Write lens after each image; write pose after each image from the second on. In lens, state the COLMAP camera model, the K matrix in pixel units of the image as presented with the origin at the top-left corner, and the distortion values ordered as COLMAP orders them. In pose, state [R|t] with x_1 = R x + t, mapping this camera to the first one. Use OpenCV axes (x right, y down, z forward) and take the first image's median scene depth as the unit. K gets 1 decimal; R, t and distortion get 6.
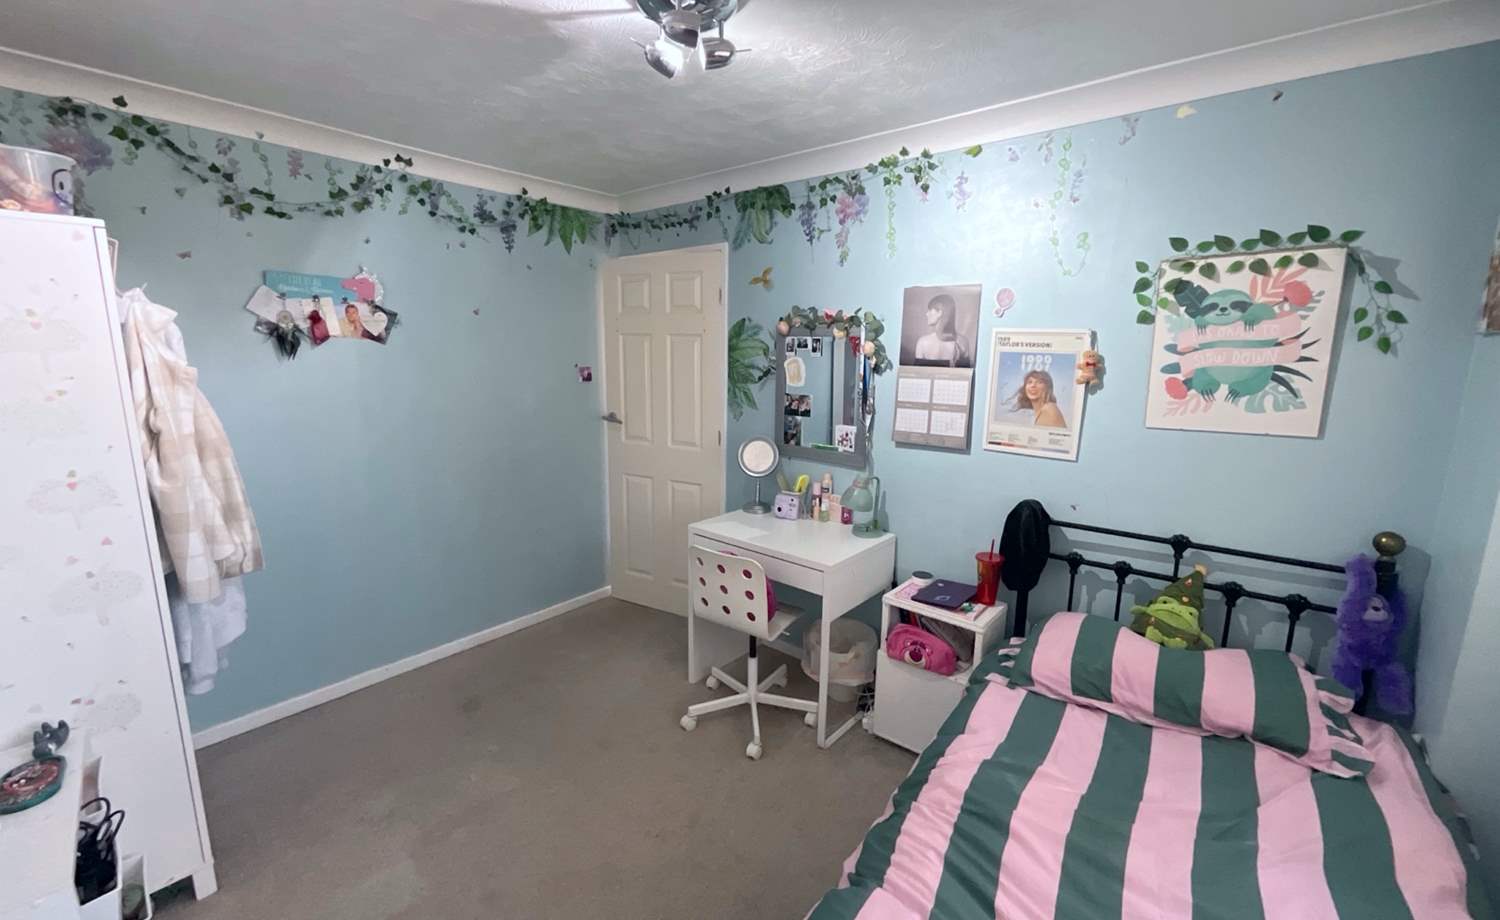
lens RADIAL K [[608.8, 0, 746.4], [0, 608.8, 459.0], [0, 0, 1]] dist [-0.004978, 0.002355]
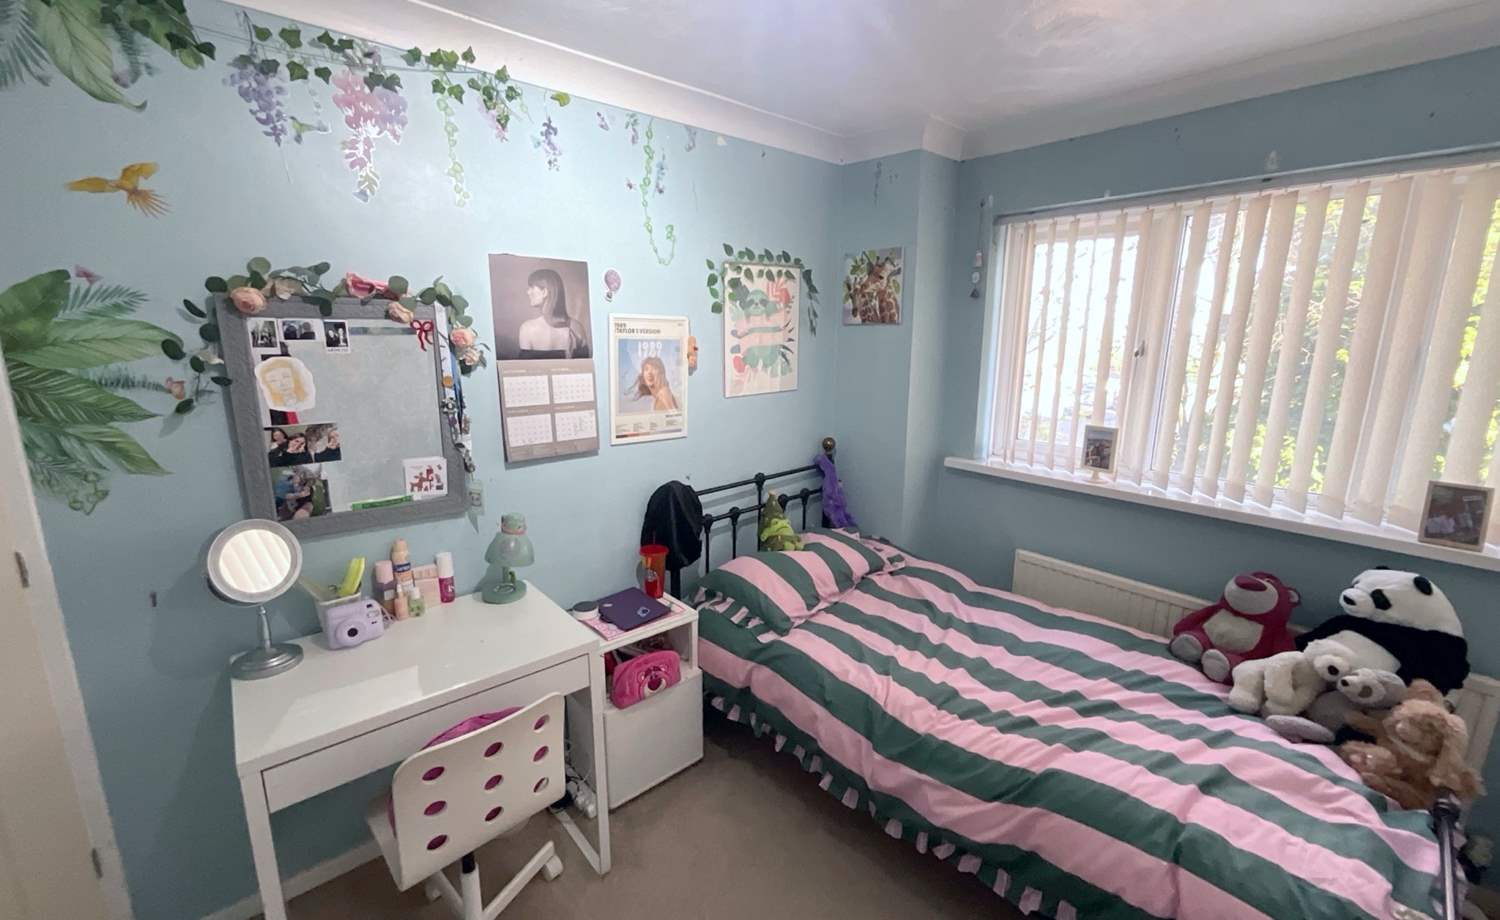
lens RADIAL K [[608.8, 0, 748.7], [0, 608.8, 459.8], [0, 0, 1]] dist [-0.004978, 0.002355]
pose [[0.151896, -0.217574, 0.964152, -0.462222], [0.176241, 0.965800, 0.190181, -0.130910], [-0.972557, 0.141035, 0.185047, 0.617859]]
